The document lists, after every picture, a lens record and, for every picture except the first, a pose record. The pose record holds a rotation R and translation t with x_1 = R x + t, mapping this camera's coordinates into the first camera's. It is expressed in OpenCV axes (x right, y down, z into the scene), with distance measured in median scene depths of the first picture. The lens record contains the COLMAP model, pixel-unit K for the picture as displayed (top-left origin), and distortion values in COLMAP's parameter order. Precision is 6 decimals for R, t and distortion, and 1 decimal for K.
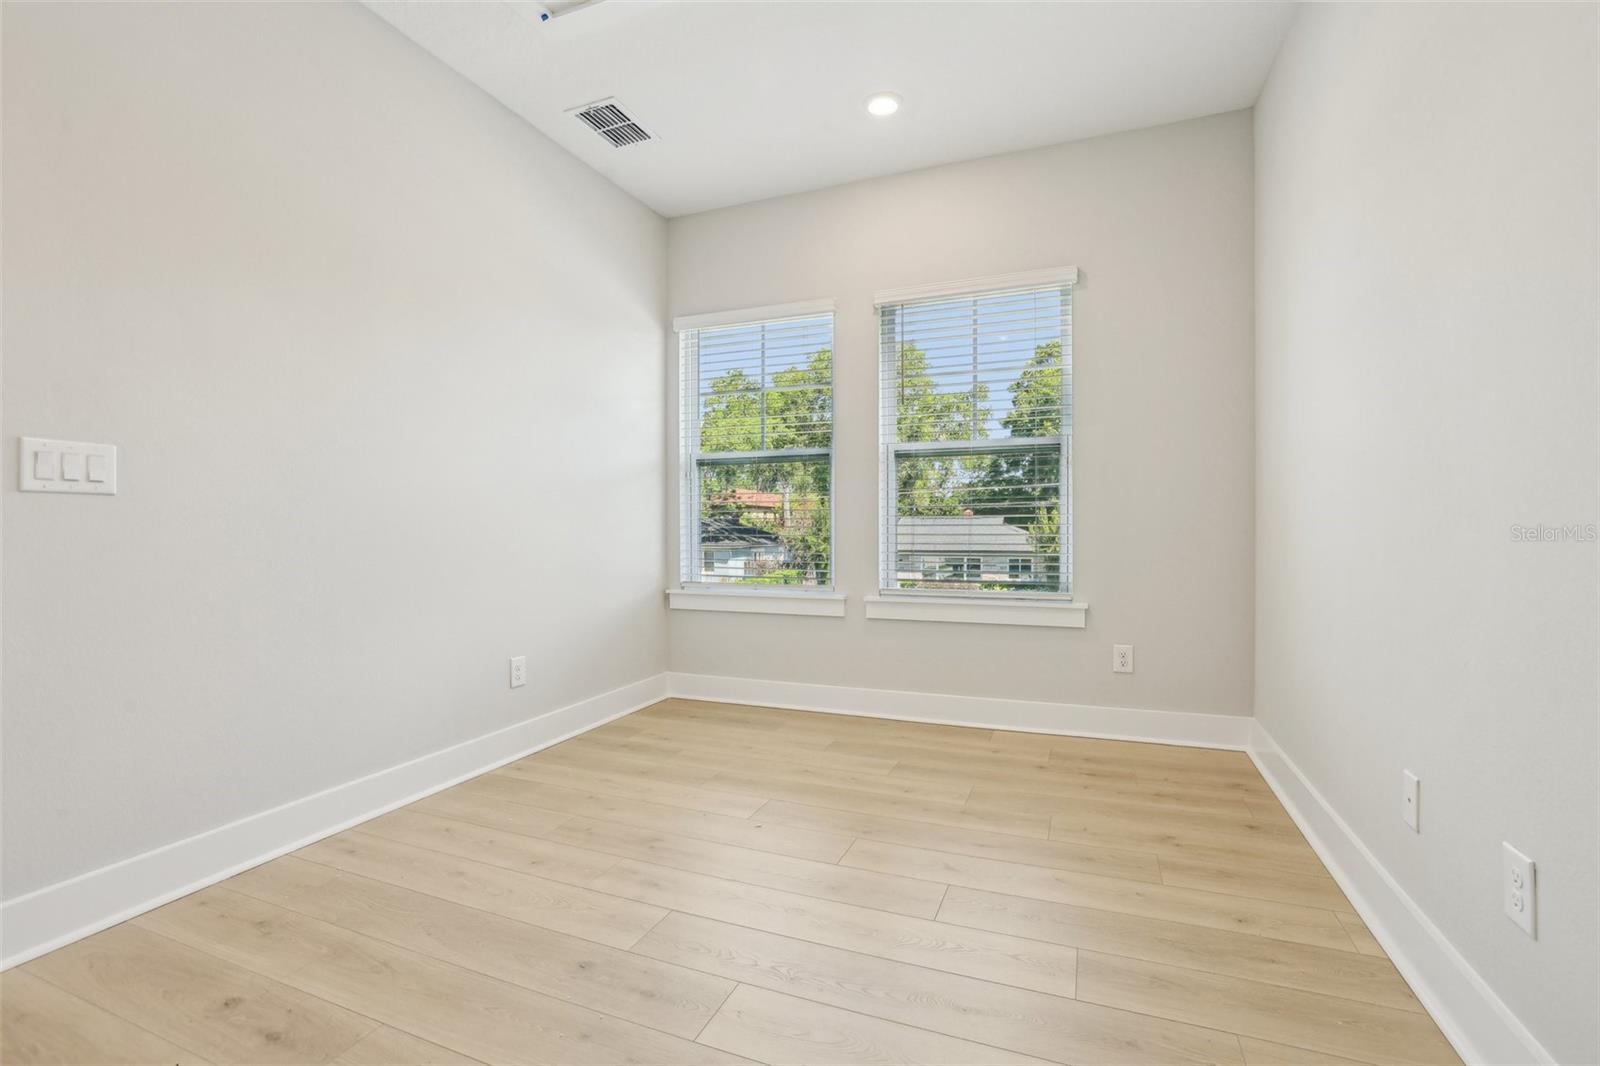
lens RADIAL K [[704.5, 0, 784.1], [0, 704.5, 529.7], [0, 0, 1]] dist [-0.049007, 0.021064]
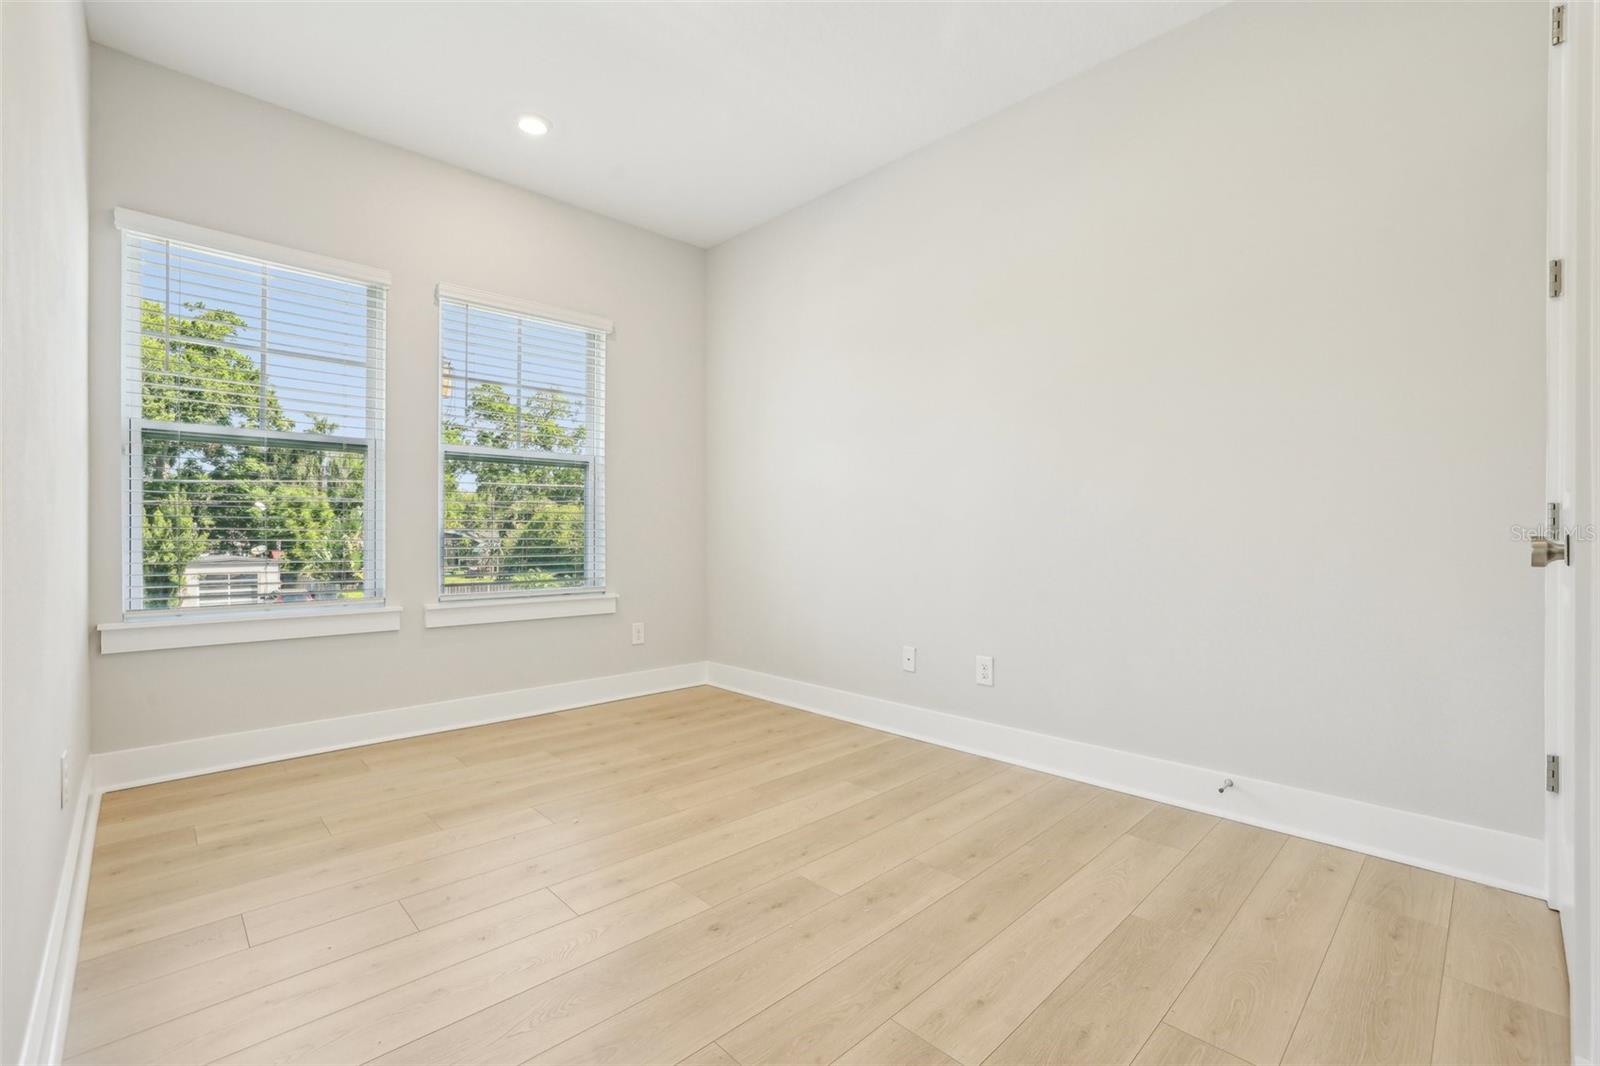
lens RADIAL K [[704.5, 0, 784.1], [0, 704.5, 529.7], [0, 0, 1]] dist [-0.049007, 0.021064]
pose [[0.406983, 0.010184, 0.913379, -0.613409], [0.000544, 0.999935, -0.011391, 0.007167], [-0.913436, 0.005132, 0.406951, 0.222716]]
